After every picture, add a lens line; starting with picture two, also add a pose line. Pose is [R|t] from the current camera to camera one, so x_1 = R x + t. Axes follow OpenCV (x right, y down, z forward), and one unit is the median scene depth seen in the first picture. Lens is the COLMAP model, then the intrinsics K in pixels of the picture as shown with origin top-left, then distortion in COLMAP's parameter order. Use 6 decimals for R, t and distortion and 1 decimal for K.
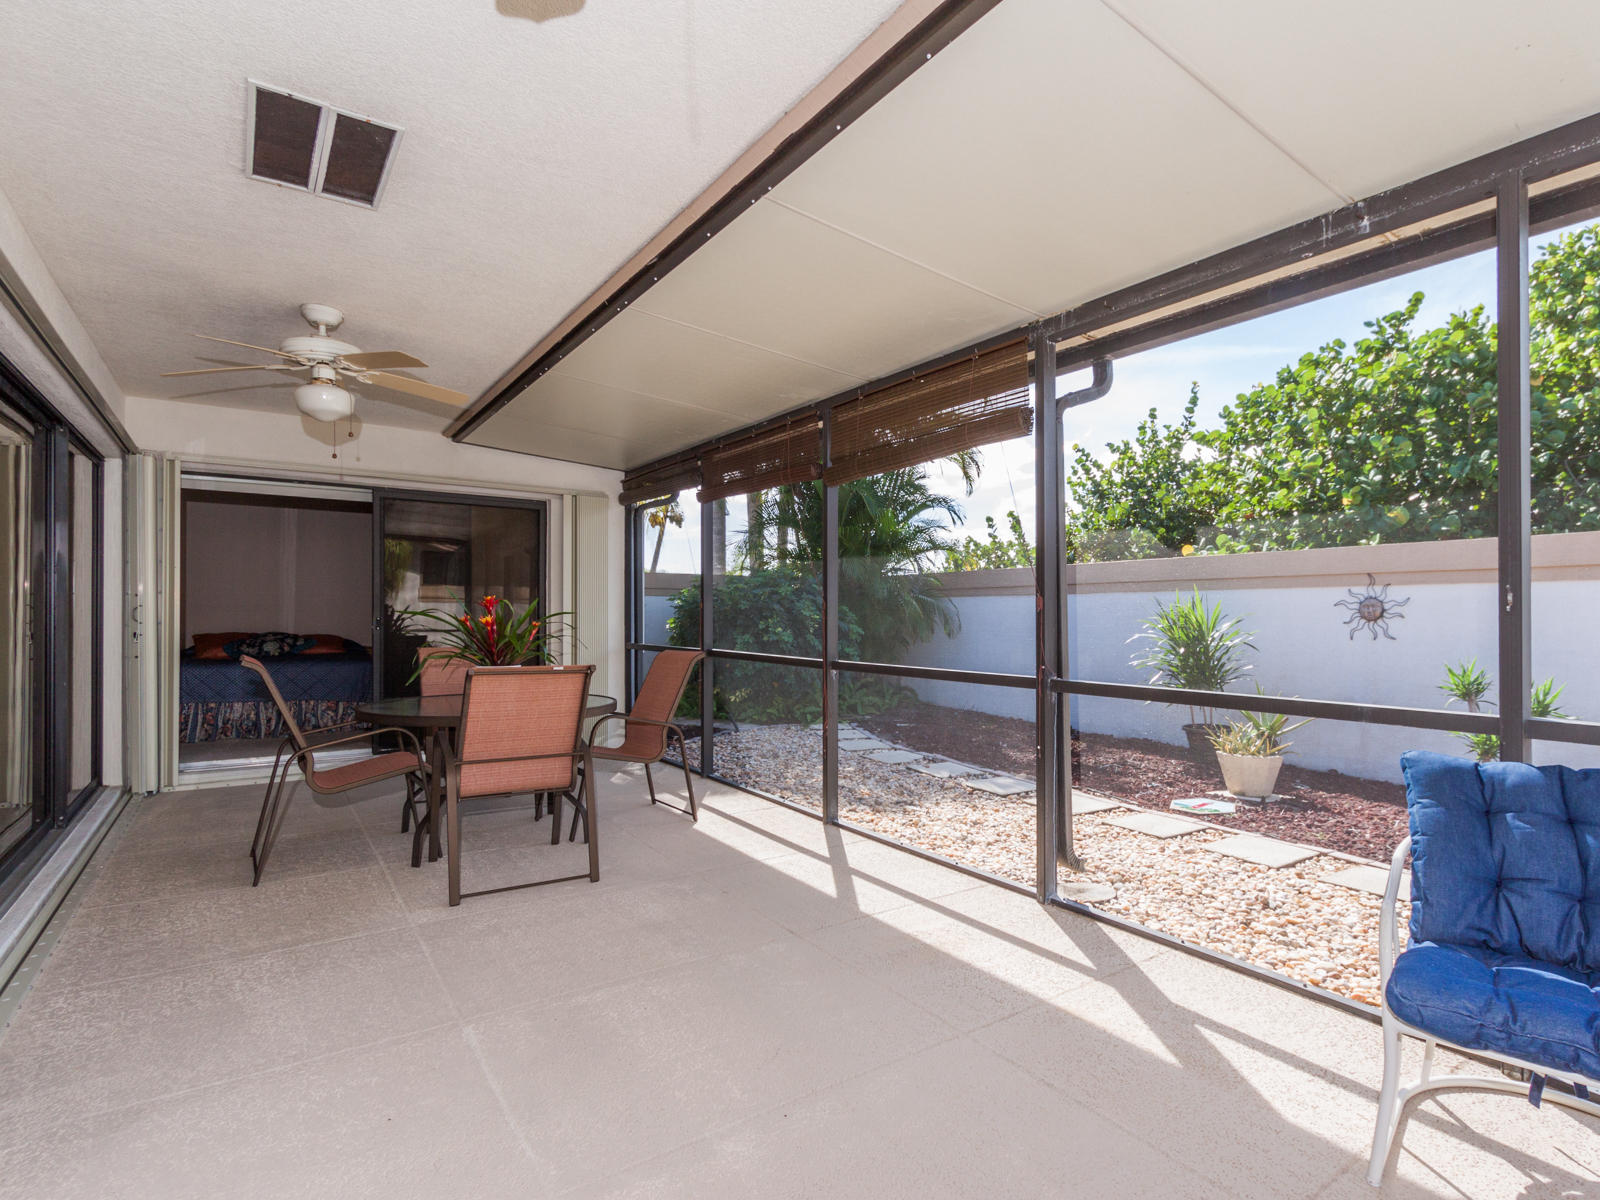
lens RADIAL K [[799.4, 0, 843.0], [0, 799.4, 610.4], [0, 0, 1]] dist [0.001438, -0.000415]
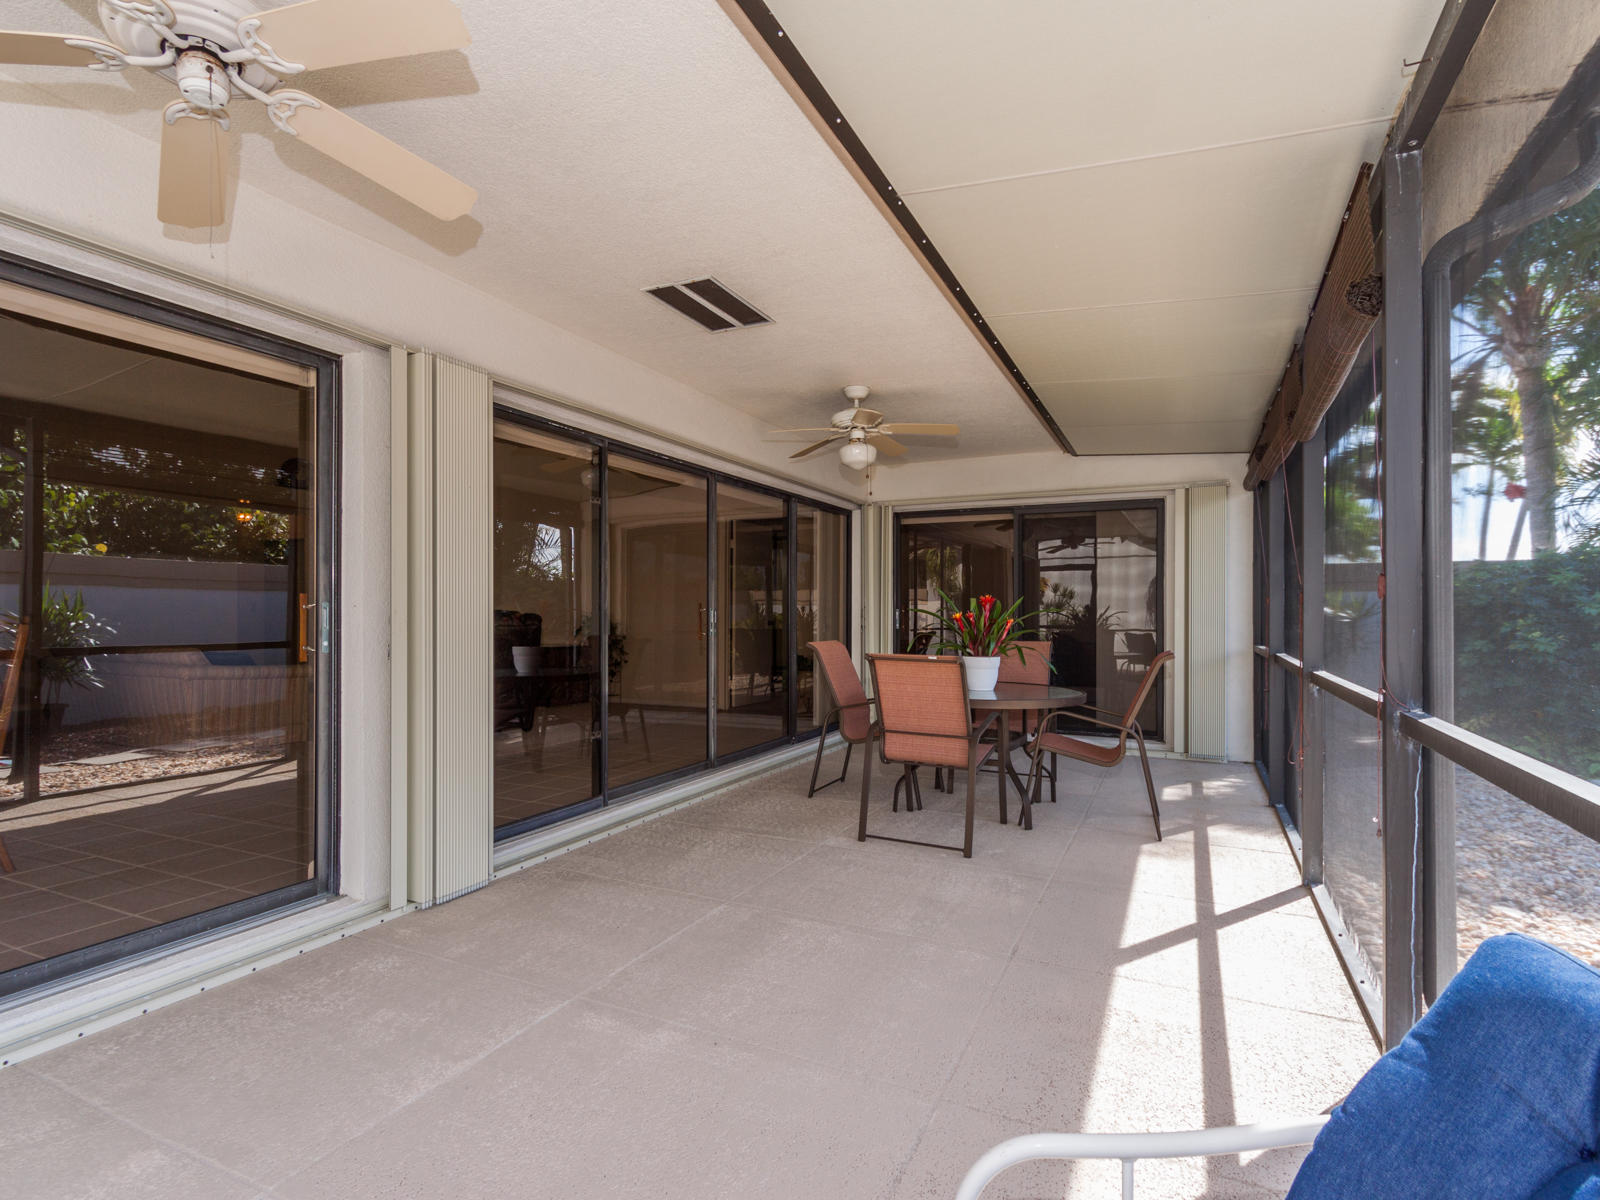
lens RADIAL K [[799.4, 0, 843.0], [0, 799.4, 610.4], [0, 0, 1]] dist [0.001438, -0.000415]
pose [[0.497518, -0.006543, -0.867429, 0.419791], [0.003810, 0.999978, -0.005357, 0.008228], [0.867446, -0.000640, 0.497532, 0.244430]]
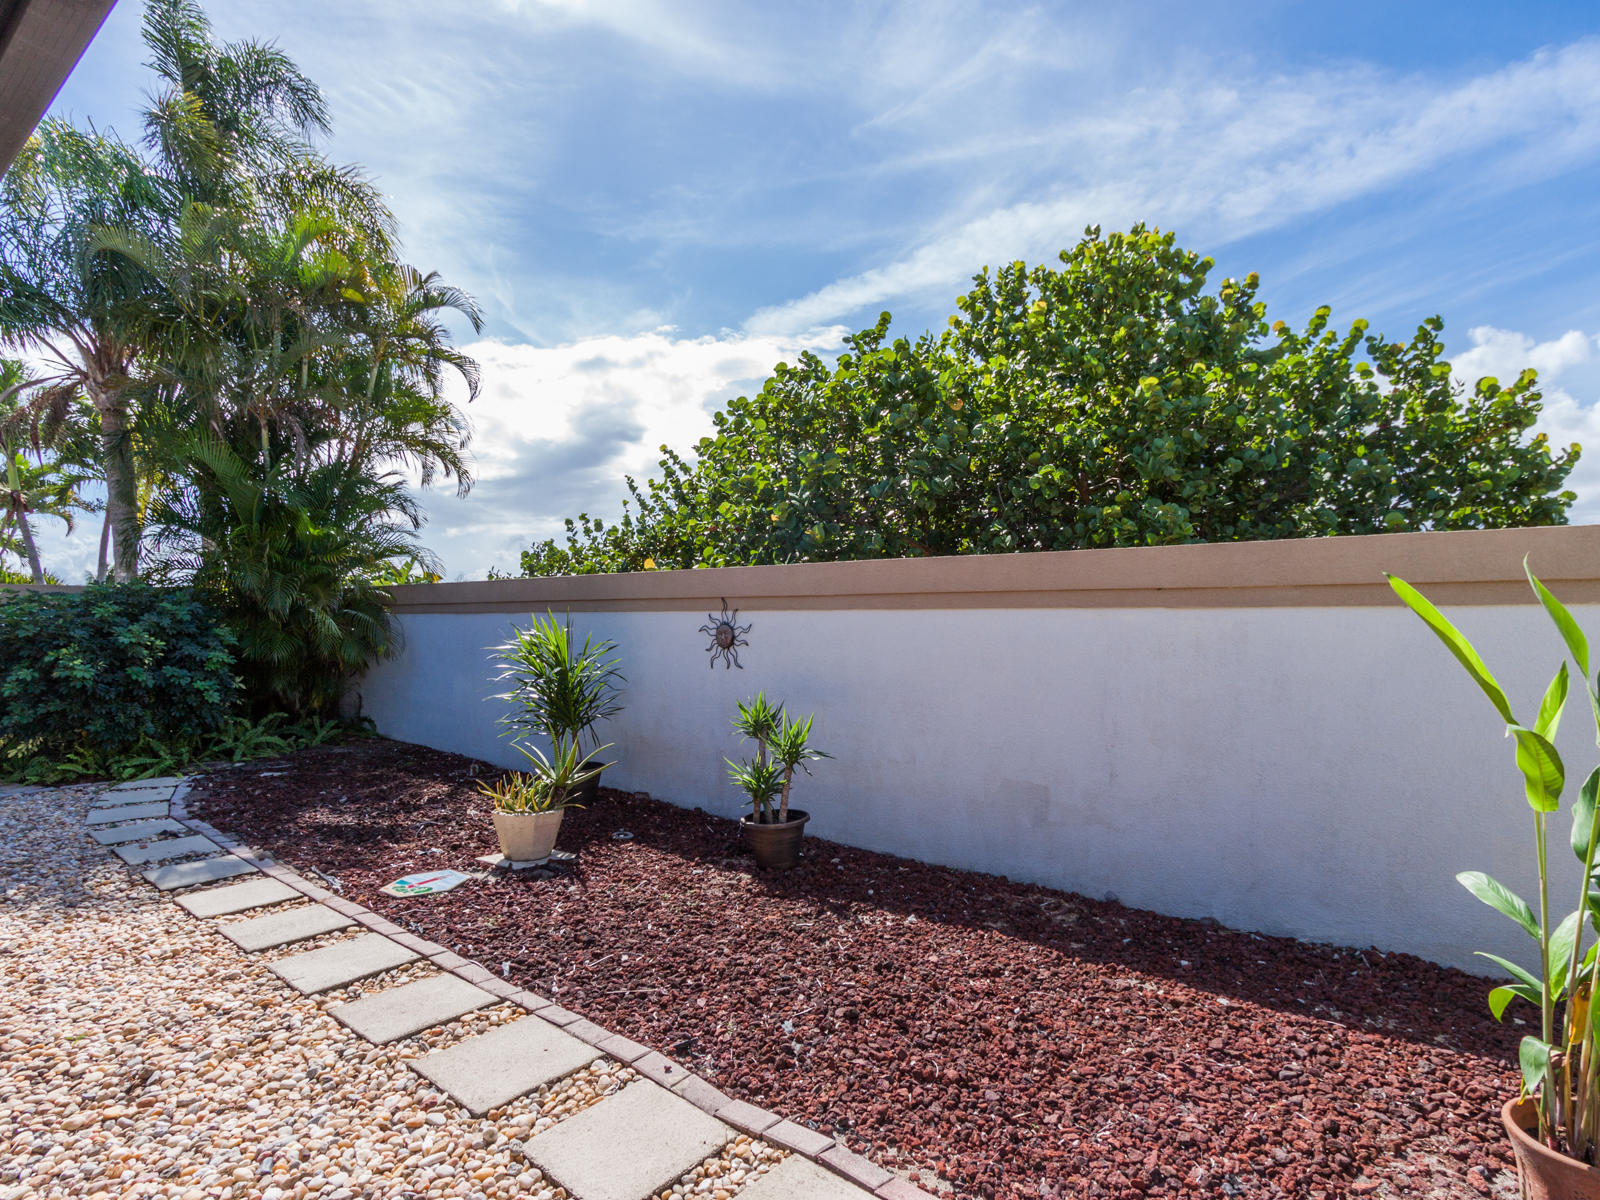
lens RADIAL K [[816.0, 0, 797.3], [0, 816.0, 611.6], [0, 0, 1]] dist [-0.001234, -0.000019]
pose [[0.959276, -0.003770, 0.282447, 0.683632], [0.003472, 0.999993, 0.001554, -0.044469], [-0.282451, -0.000510, 0.959282, 0.091412]]
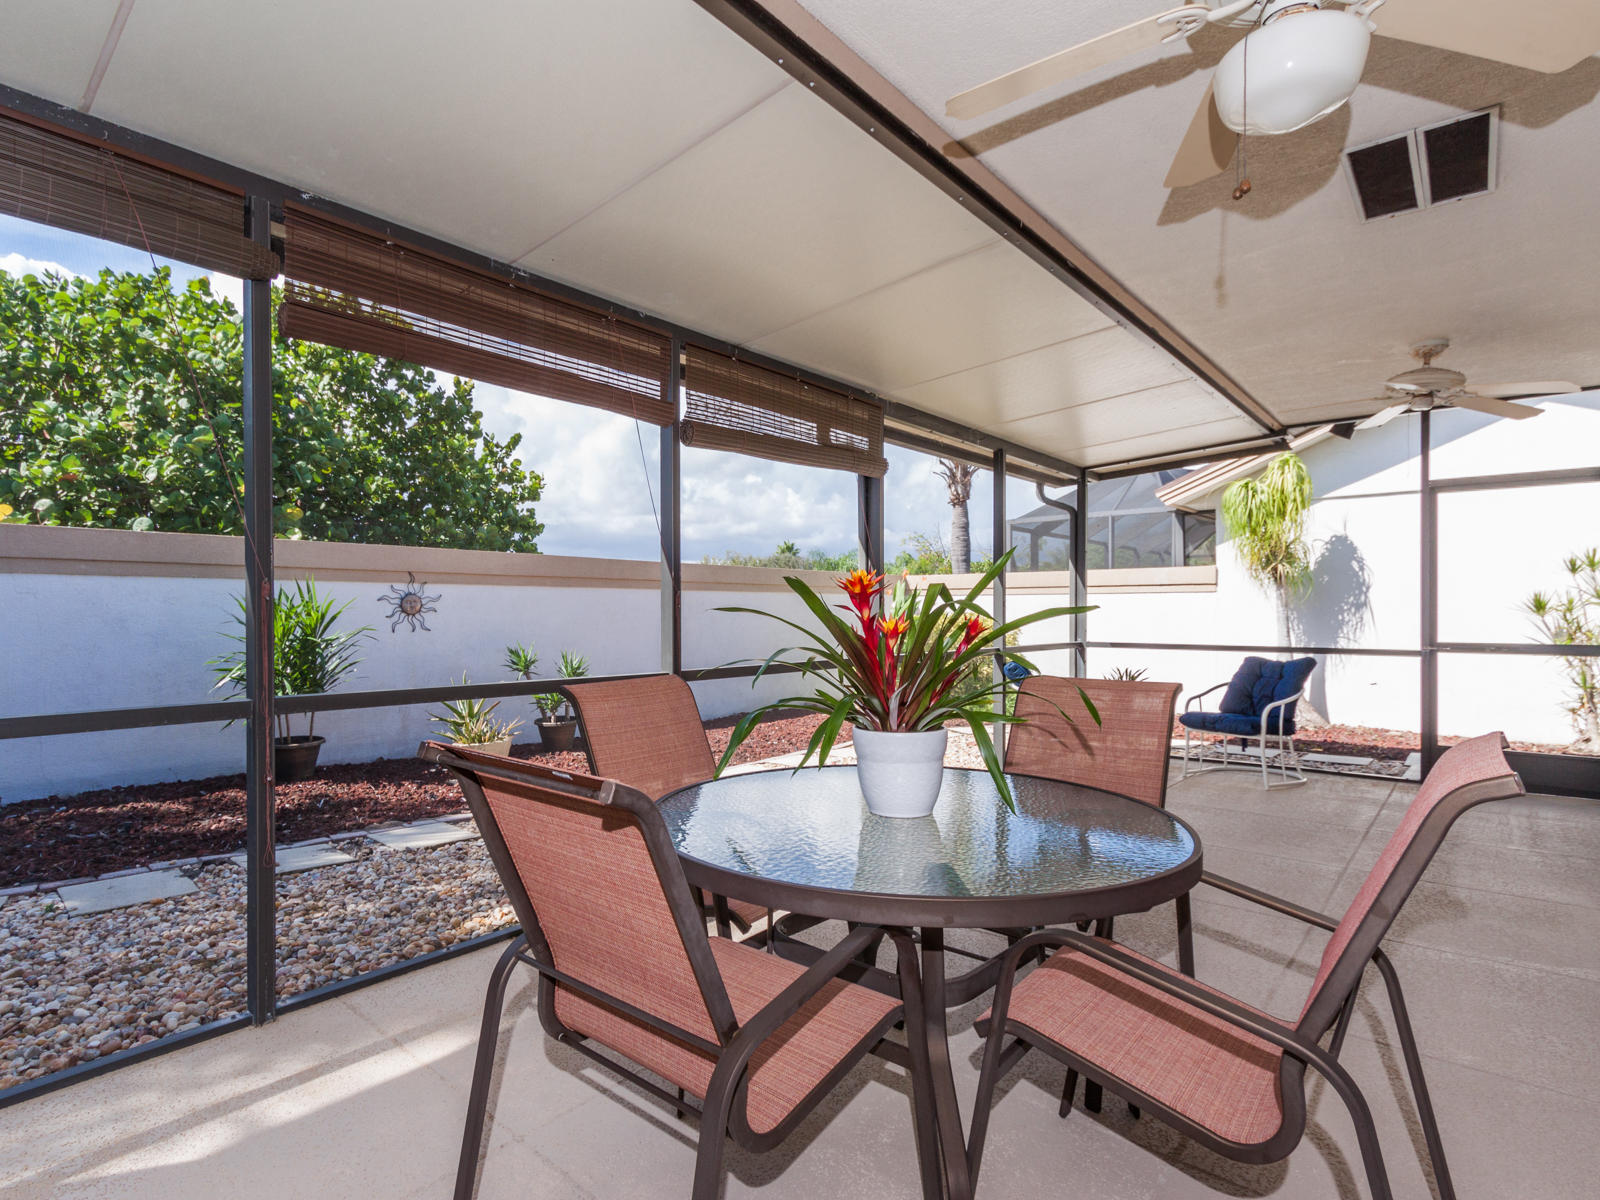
lens RADIAL K [[808.6, 0, 783.9], [0, 808.6, 604.4], [0, 0, 1]] dist [-0.001766, 0.000099]
pose [[-0.203924, 0.001215, 0.978986, -0.780019], [-0.004990, 0.999985, -0.002280, -0.001787], [-0.978974, -0.005350, -0.203915, 1.045364]]
